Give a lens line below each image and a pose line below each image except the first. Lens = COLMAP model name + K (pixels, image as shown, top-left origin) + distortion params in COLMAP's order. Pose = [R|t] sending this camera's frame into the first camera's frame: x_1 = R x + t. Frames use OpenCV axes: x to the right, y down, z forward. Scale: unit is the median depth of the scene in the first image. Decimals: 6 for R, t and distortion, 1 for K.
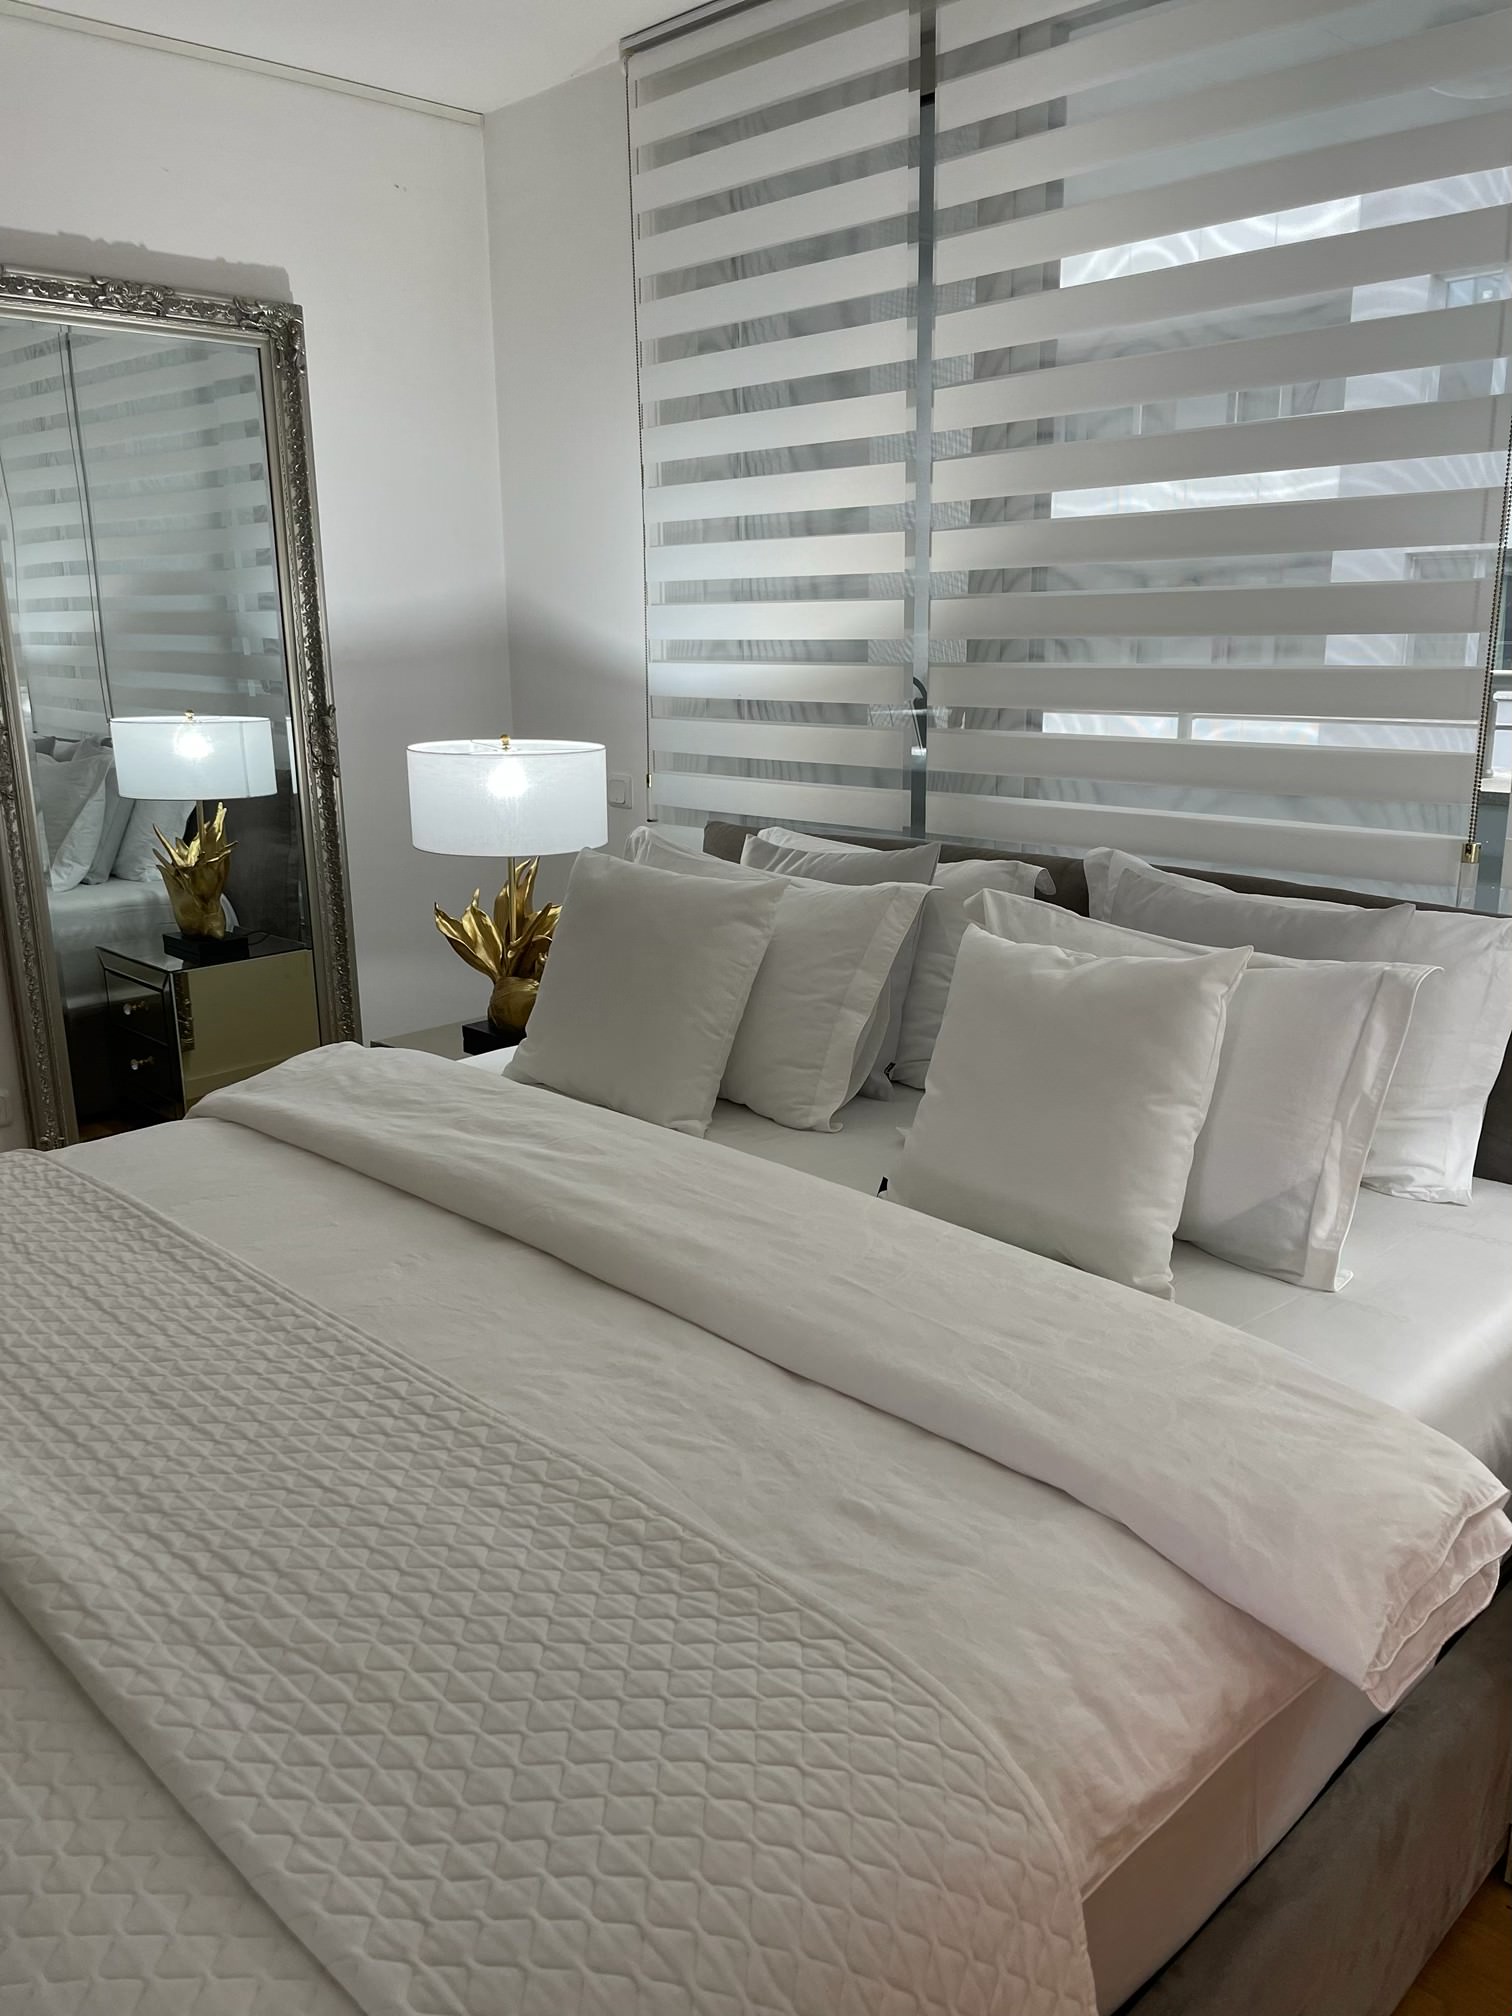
lens RADIAL K [[1528.4, 0, 756.0], [0, 1528.4, 1008.0], [0, 0, 1]] dist [0.090552, -0.138828]
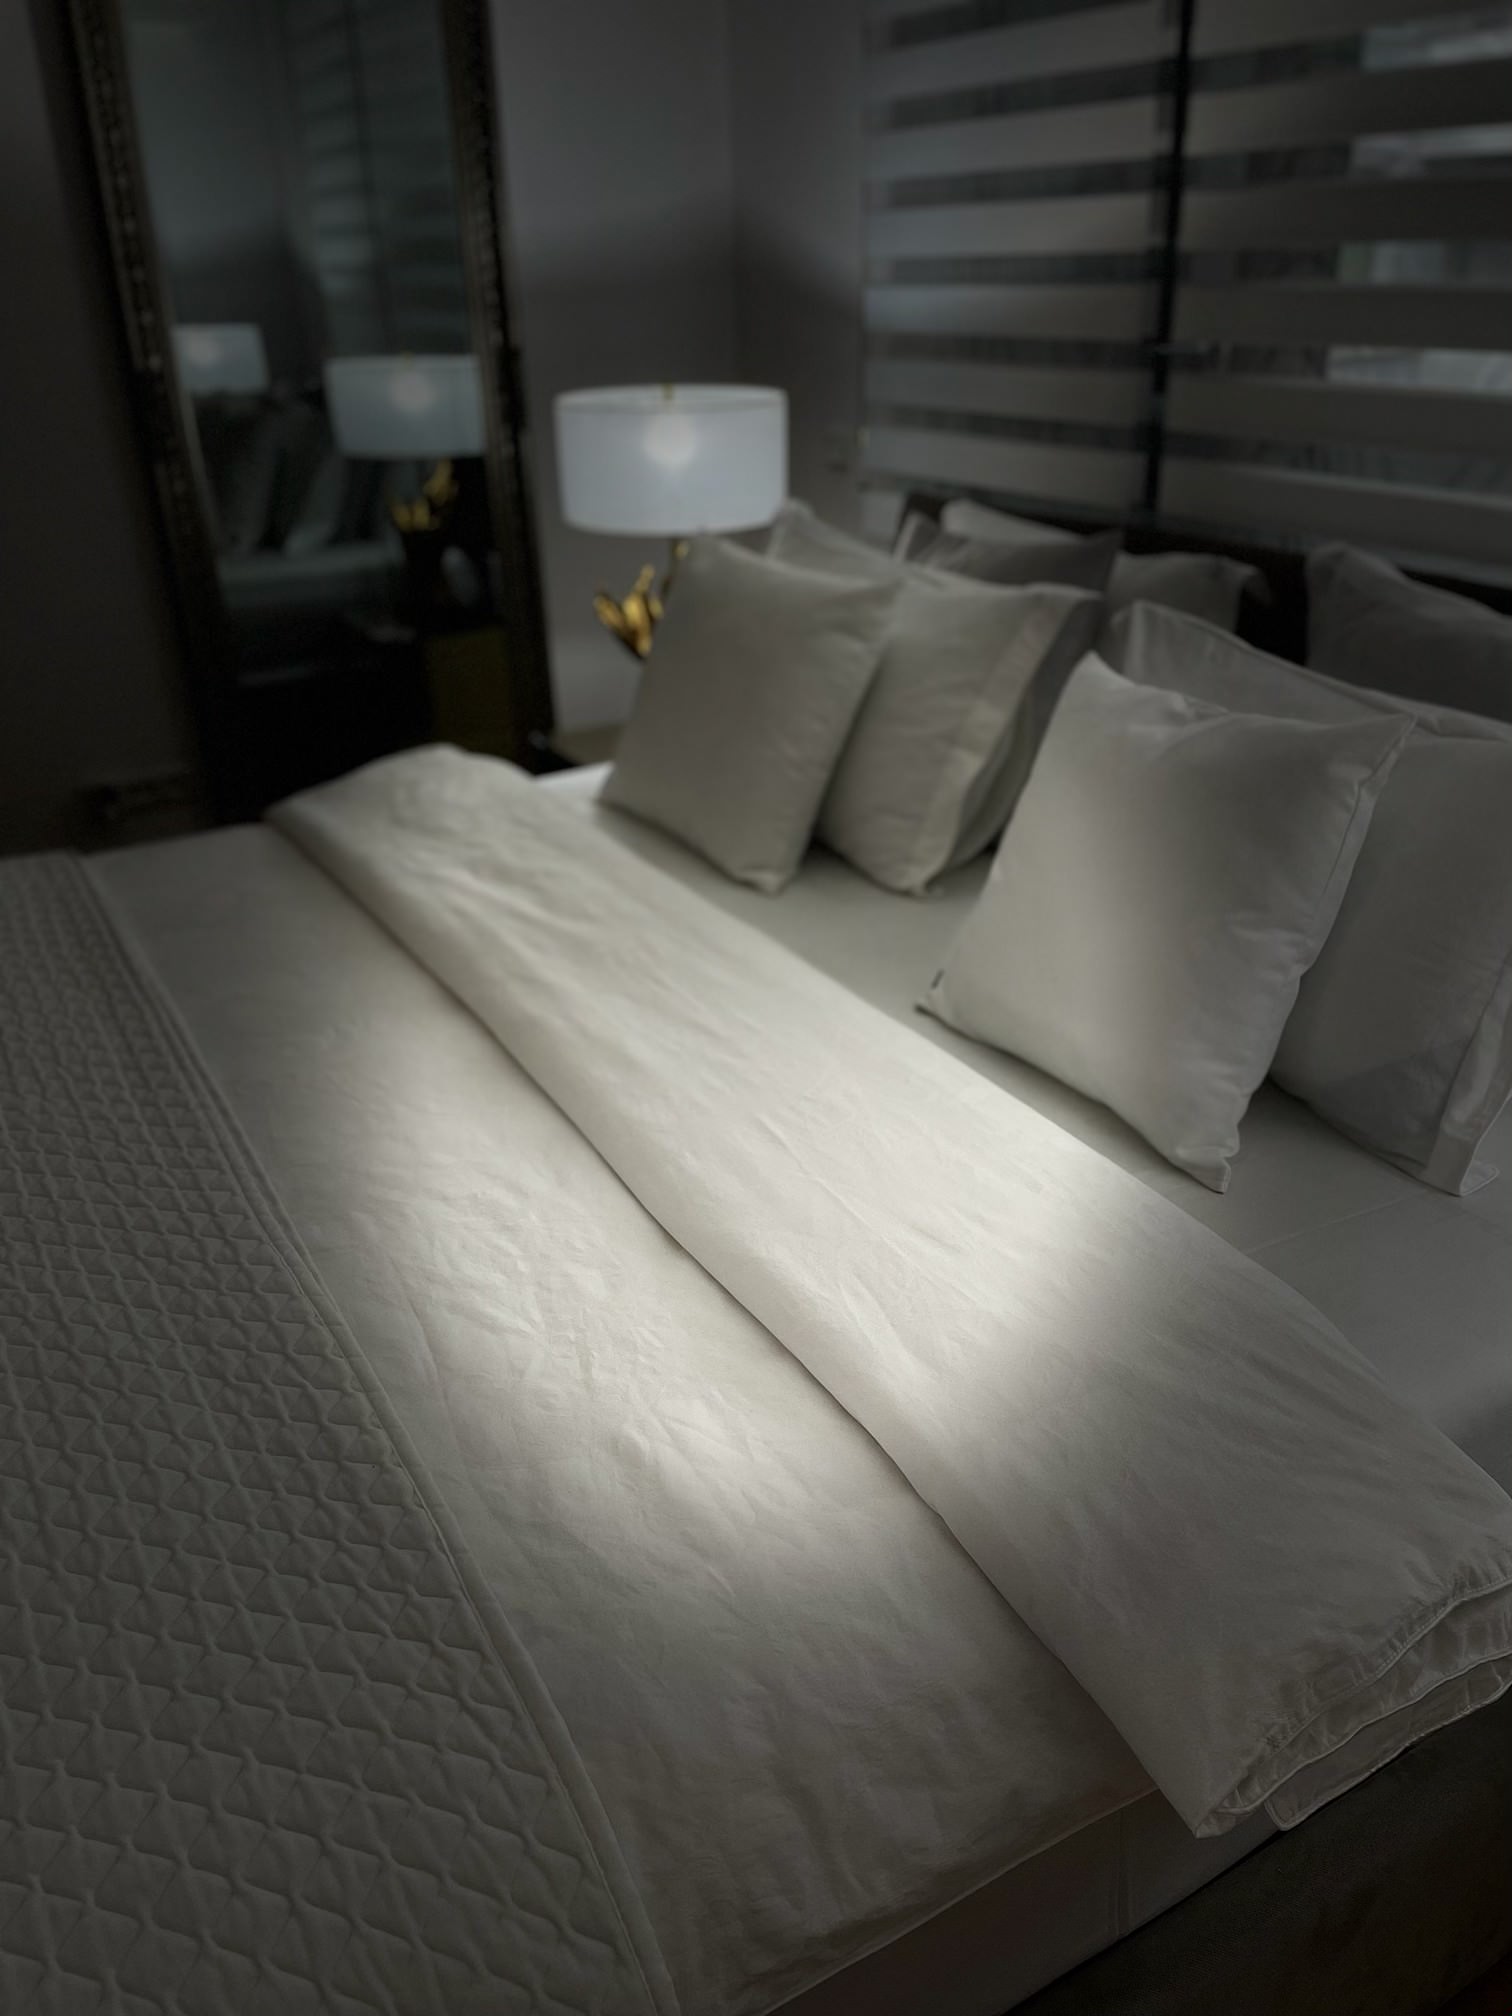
lens RADIAL K [[1528.4, 0, 756.0], [0, 1528.4, 1008.0], [0, 0, 1]] dist [0.090552, -0.138828]
pose [[0.966571, 0.096001, -0.237747, 0.211103], [-0.043060, 0.974868, 0.218582, -0.050707], [0.252756, -0.201038, 0.946413, 0.226389]]
